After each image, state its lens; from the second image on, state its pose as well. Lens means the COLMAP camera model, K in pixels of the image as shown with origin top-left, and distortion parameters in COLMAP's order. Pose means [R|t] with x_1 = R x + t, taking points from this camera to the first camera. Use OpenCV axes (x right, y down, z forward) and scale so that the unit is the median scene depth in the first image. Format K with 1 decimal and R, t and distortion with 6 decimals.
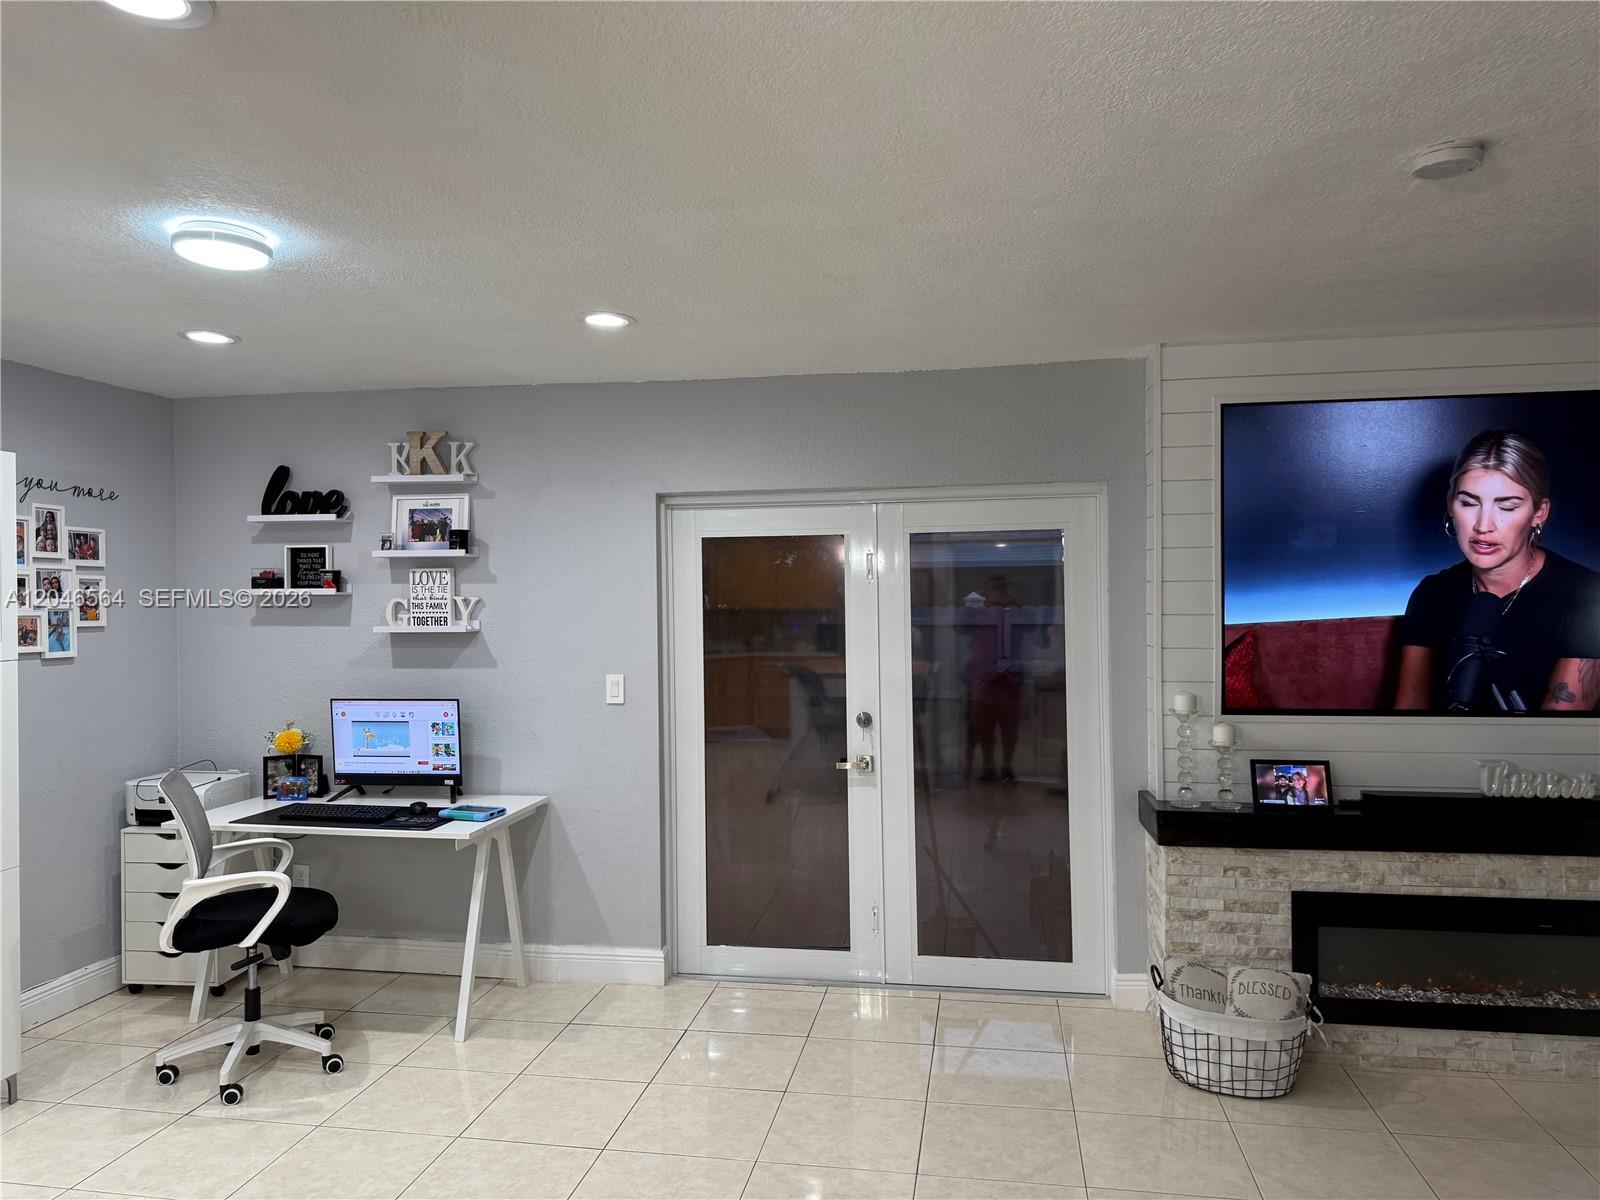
lens RADIAL K [[1127.8, 0, 790.5], [0, 1127.8, 596.7], [0, 0, 1]] dist [0.004918, -0.004736]
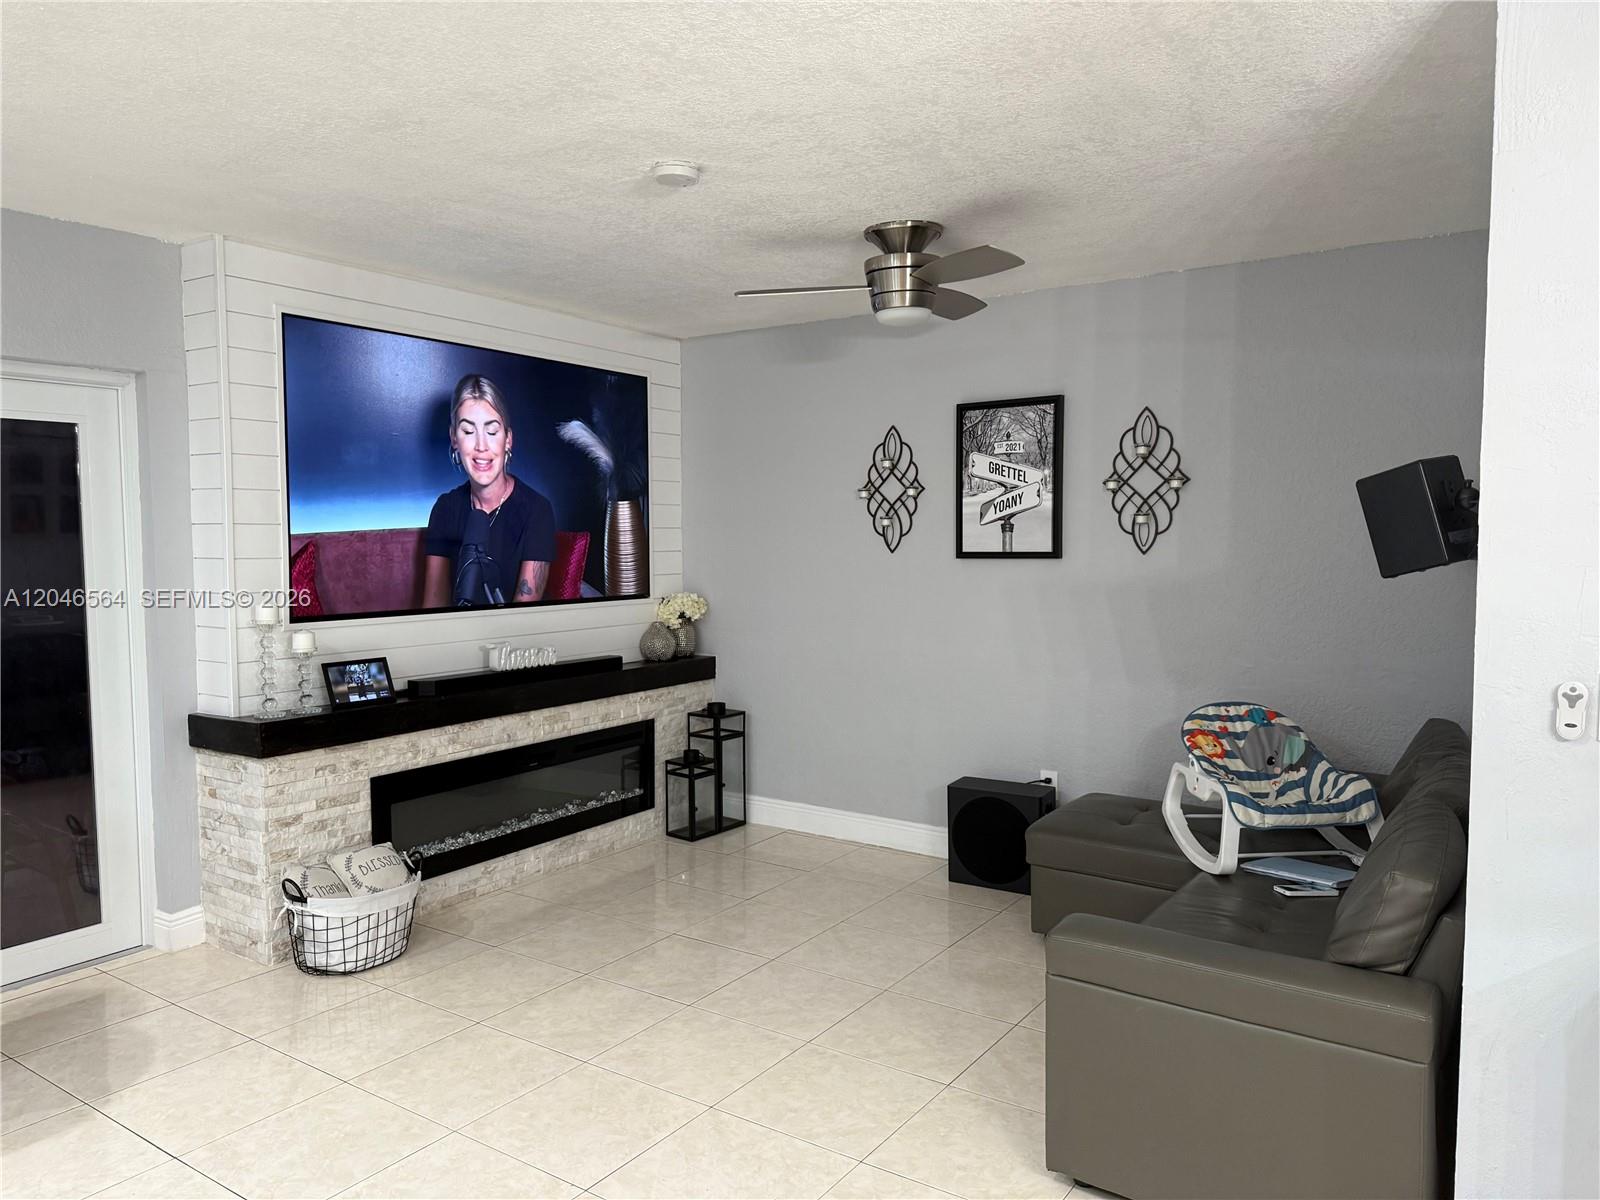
lens RADIAL K [[1127.8, 0, 789.9], [0, 1127.8, 600.9], [0, 0, 1]] dist [0.004918, -0.004736]
pose [[0.408936, -0.043376, 0.911532, -0.371206], [-0.002033, 0.998824, 0.048442, 0.035929], [-0.912561, -0.021663, 0.408366, 0.186130]]
